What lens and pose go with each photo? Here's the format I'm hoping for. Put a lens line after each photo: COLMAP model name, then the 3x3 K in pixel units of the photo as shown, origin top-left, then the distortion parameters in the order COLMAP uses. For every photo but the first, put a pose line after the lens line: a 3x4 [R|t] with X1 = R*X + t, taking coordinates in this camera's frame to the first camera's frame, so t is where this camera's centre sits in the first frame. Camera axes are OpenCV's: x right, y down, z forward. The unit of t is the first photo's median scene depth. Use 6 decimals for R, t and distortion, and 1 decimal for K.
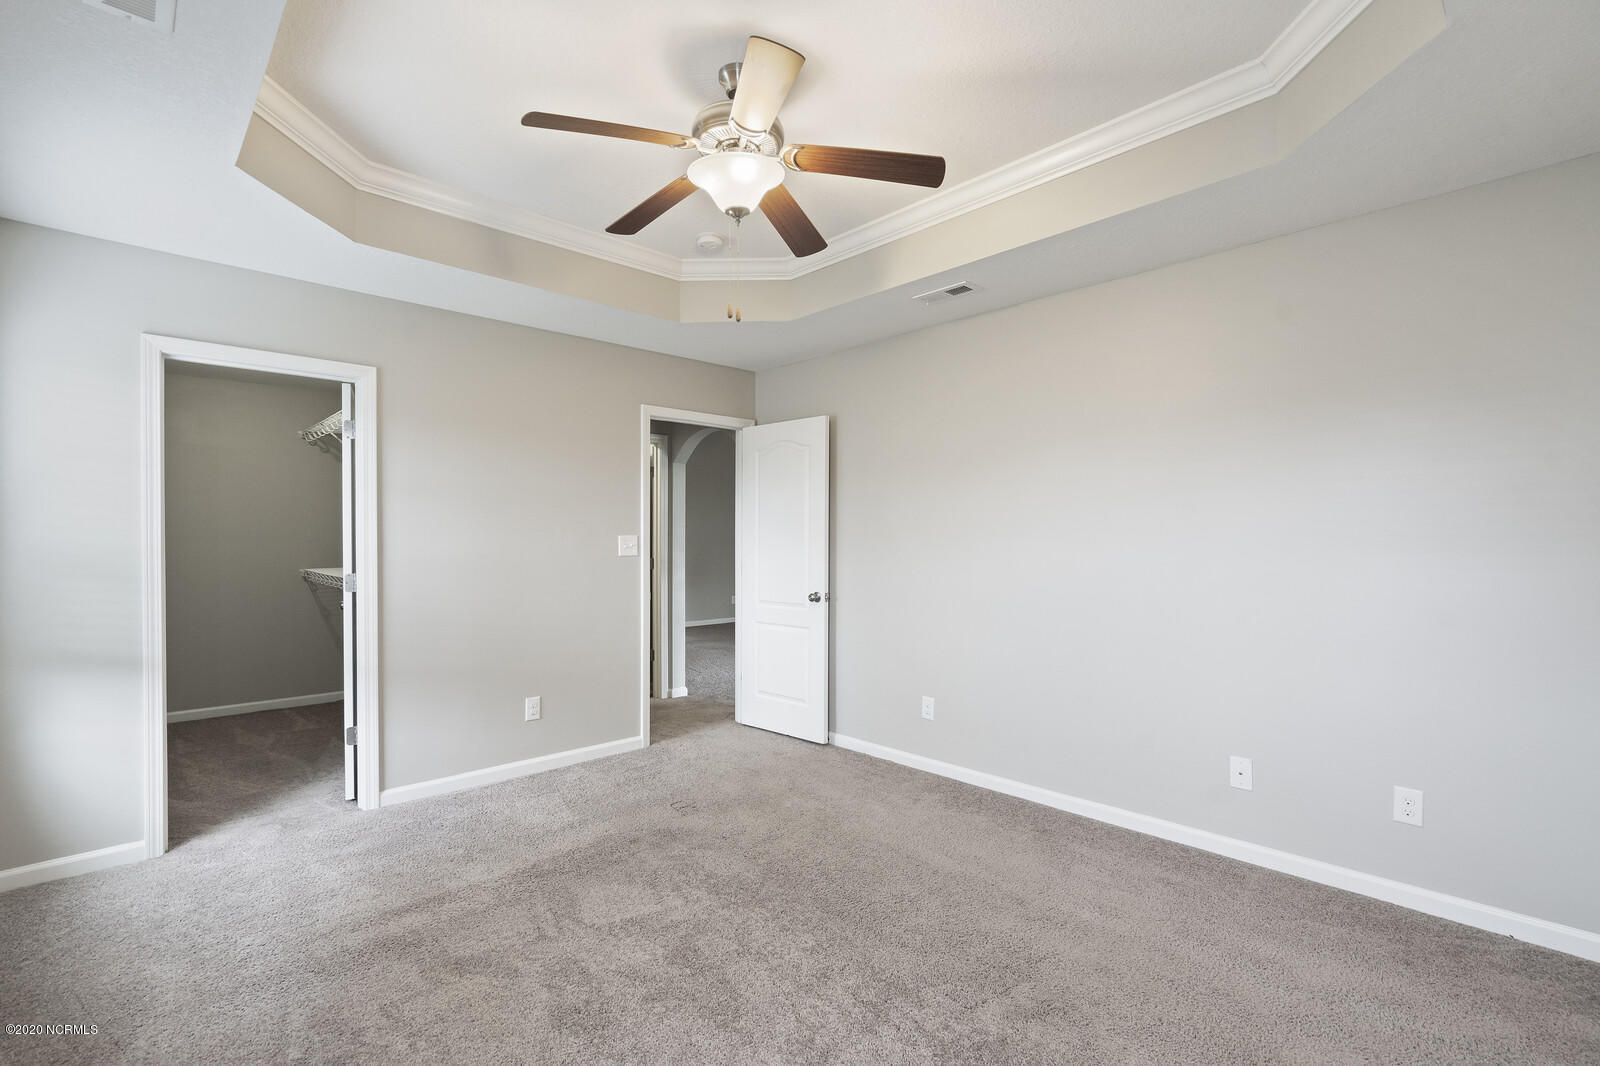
lens RADIAL K [[740.0, 0, 791.1], [0, 740.0, 543.3], [0, 0, 1]] dist [-0.001865, 0.000193]
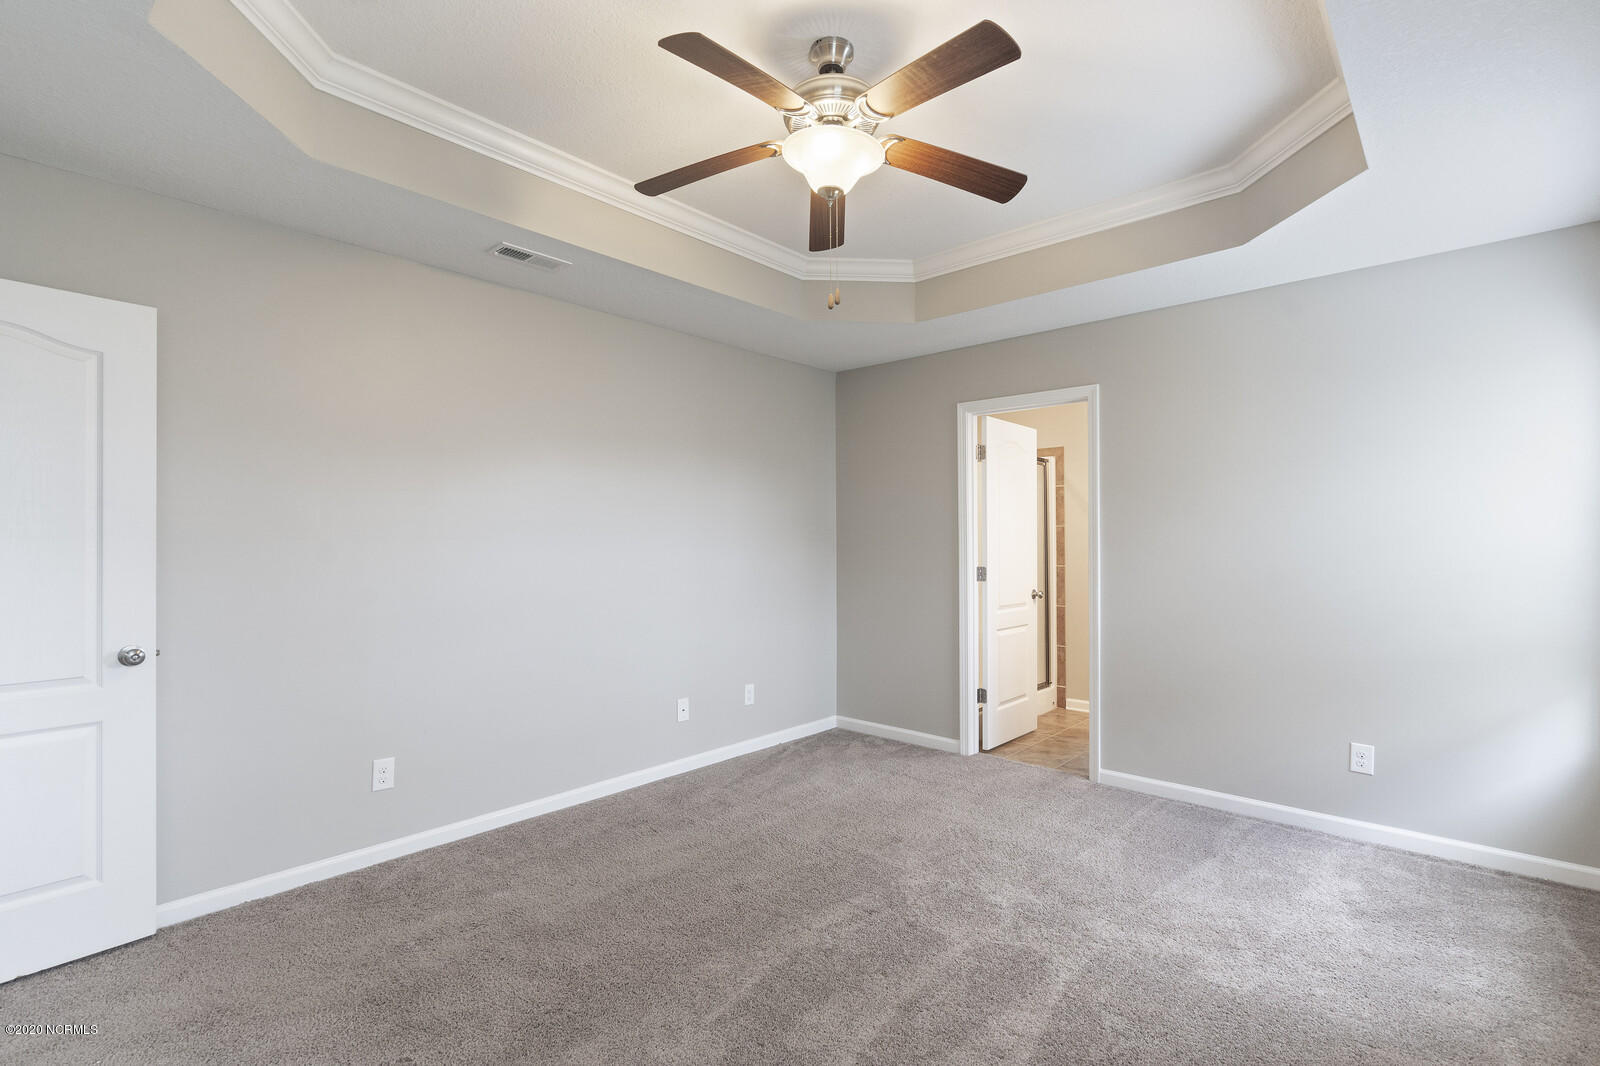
lens RADIAL K [[740.0, 0, 791.1], [0, 740.0, 543.3], [0, 0, 1]] dist [-0.001865, 0.000193]
pose [[-0.082818, 0.000988, 0.996564, -0.676449], [0.012696, 0.999919, 0.000064, -0.000341], [-0.996484, 0.012658, -0.082824, 0.771496]]
